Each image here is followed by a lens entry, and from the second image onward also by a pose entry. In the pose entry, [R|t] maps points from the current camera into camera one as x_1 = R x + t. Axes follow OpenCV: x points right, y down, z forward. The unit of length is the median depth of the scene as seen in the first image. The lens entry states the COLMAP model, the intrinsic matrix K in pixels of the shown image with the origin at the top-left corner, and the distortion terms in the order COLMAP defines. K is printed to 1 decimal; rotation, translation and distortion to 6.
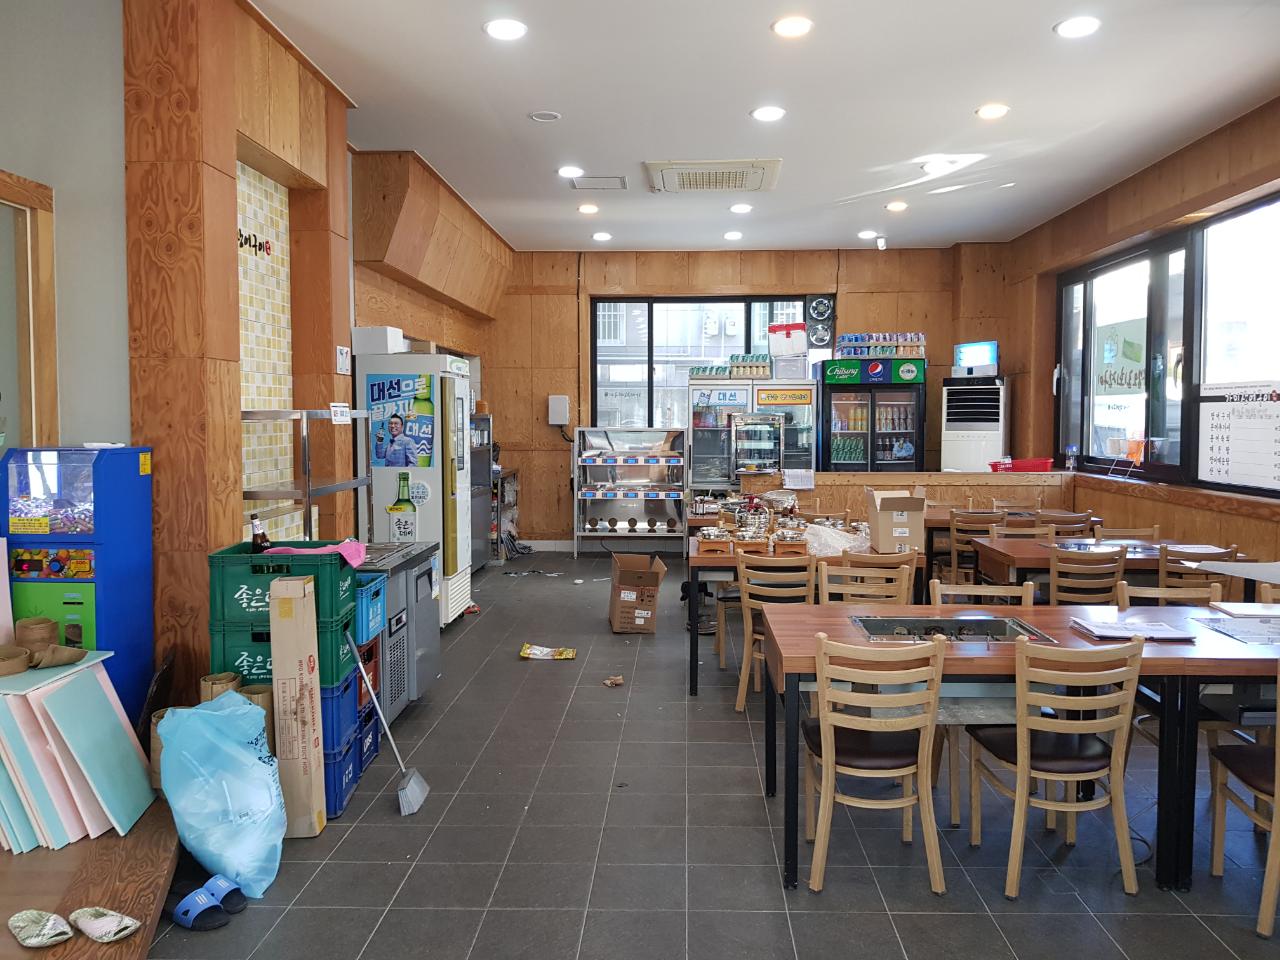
lens RADIAL K [[1034.4, 0, 637.6], [0, 1034.4, 472.3], [0, 0, 1]] dist [0.000569, -0.017684]
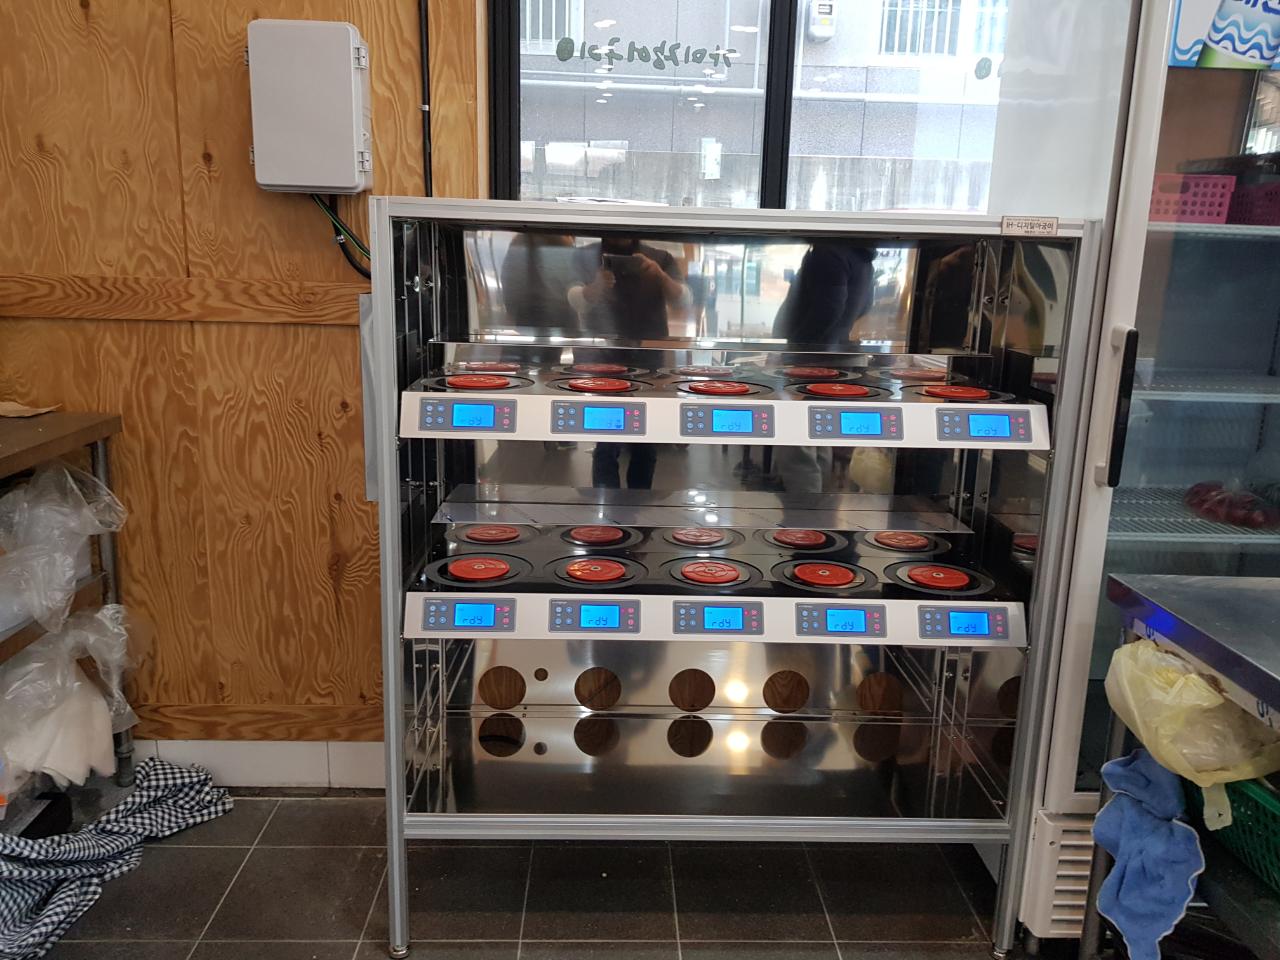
lens RADIAL K [[1034.4, 0, 646.1], [0, 1034.4, 480.9], [0, 0, 1]] dist [0.000569, -0.017684]
pose [[0.997471, 0.009835, 0.070386, -0.028995], [-0.022161, 0.984042, 0.176552, -0.028546], [-0.067527, -0.177666, 0.981771, 0.801929]]
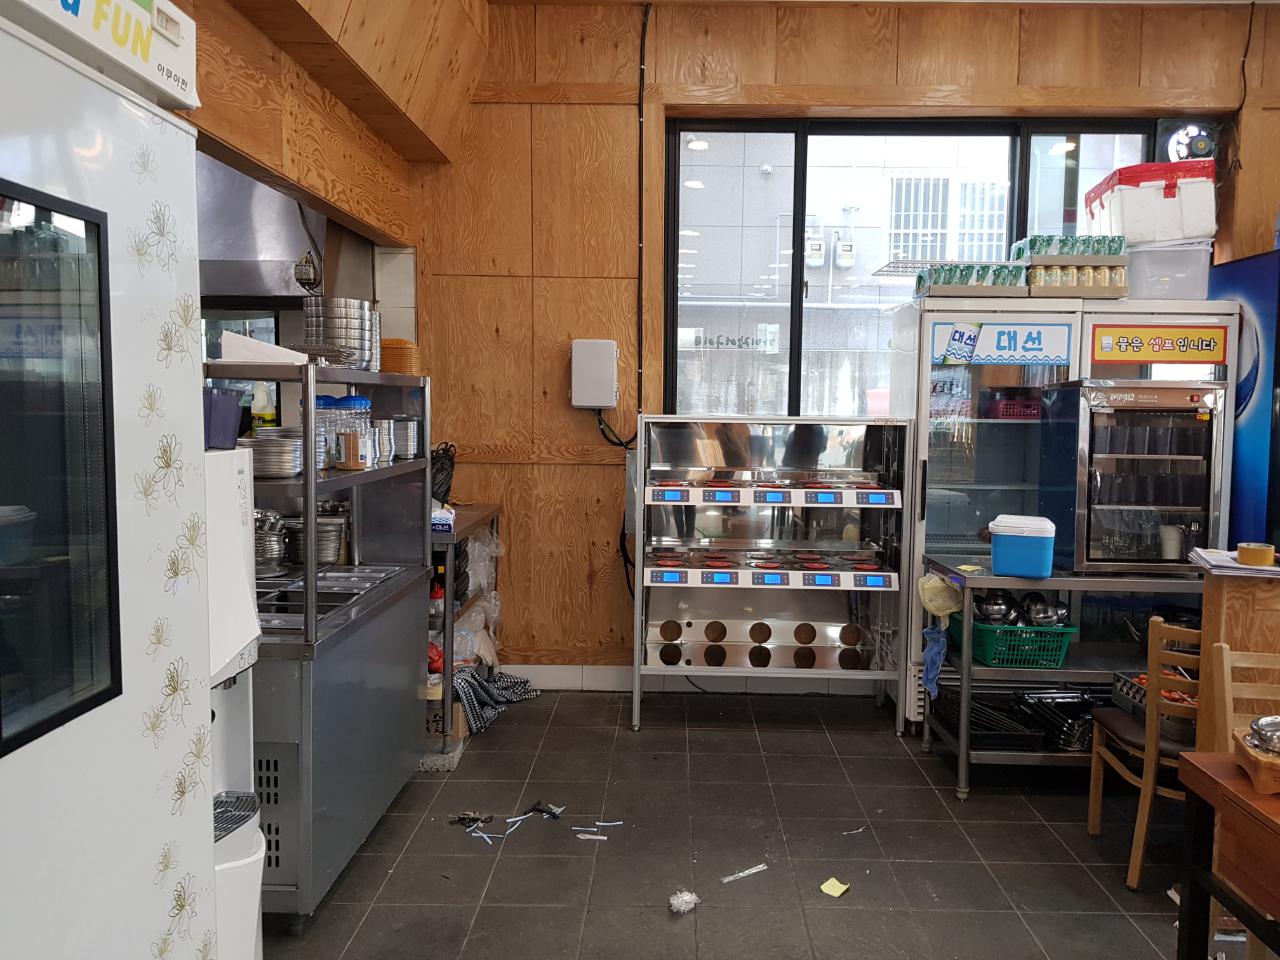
lens RADIAL K [[1034.4, 0, 645.3], [0, 1034.4, 486.2], [0, 0, 1]] dist [0.000569, -0.017684]
pose [[0.999936, 0.008778, 0.007115, -0.057214], [-0.009015, 0.999381, 0.033997, -0.027579], [-0.006813, -0.034059, 0.999397, 0.562040]]
